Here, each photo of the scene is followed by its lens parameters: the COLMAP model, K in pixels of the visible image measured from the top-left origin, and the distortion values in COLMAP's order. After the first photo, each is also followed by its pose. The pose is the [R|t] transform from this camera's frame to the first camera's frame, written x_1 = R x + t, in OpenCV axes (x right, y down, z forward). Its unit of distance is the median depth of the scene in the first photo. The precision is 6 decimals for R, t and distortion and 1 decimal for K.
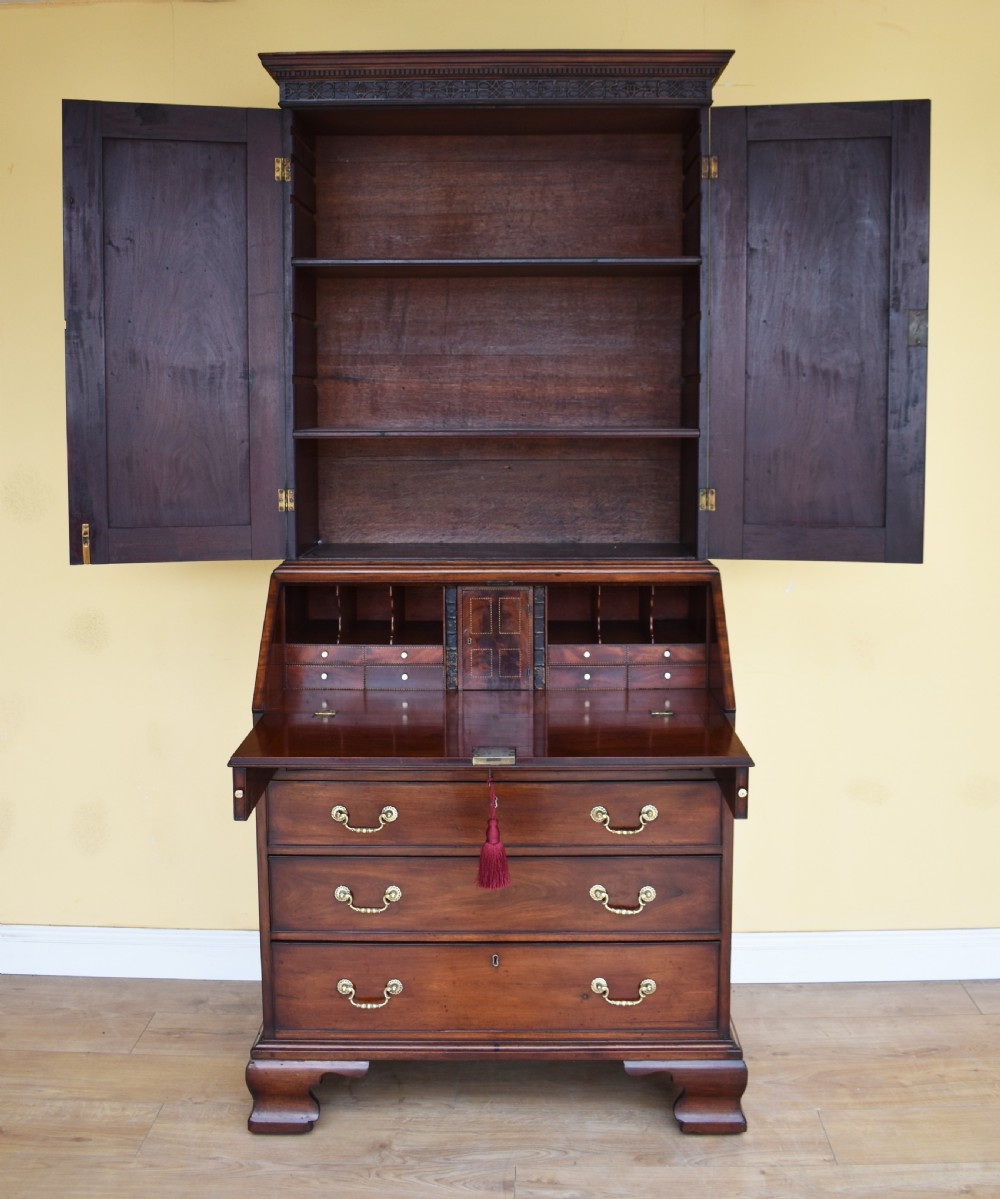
lens RADIAL K [[1319.0, 0, 516.6], [0, 1319.0, 508.2], [0, 0, 1]] dist [-0.086020, 0.007521]
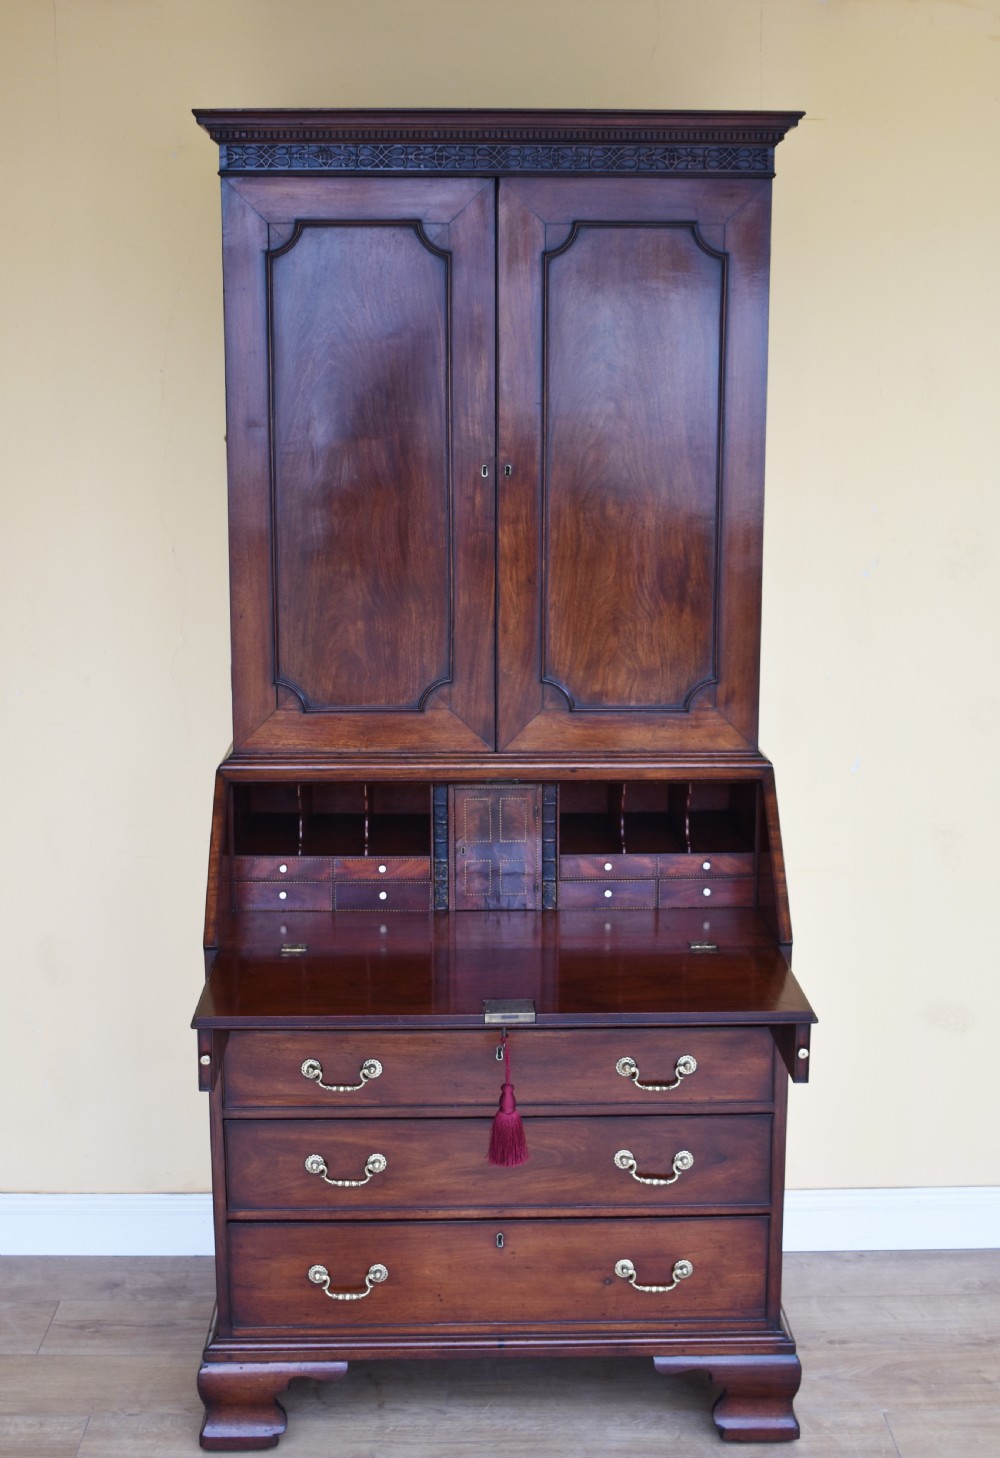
lens RADIAL K [[1939.9, 0, 497.8], [0, 1939.9, 708.5], [0, 0, 1]] dist [-0.044917, 0.006253]
pose [[0.999449, -0.002755, 0.033079, -0.056159], [-0.000654, 0.994722, 0.102607, -0.113370], [-0.033188, -0.102572, 0.994172, -0.182785]]
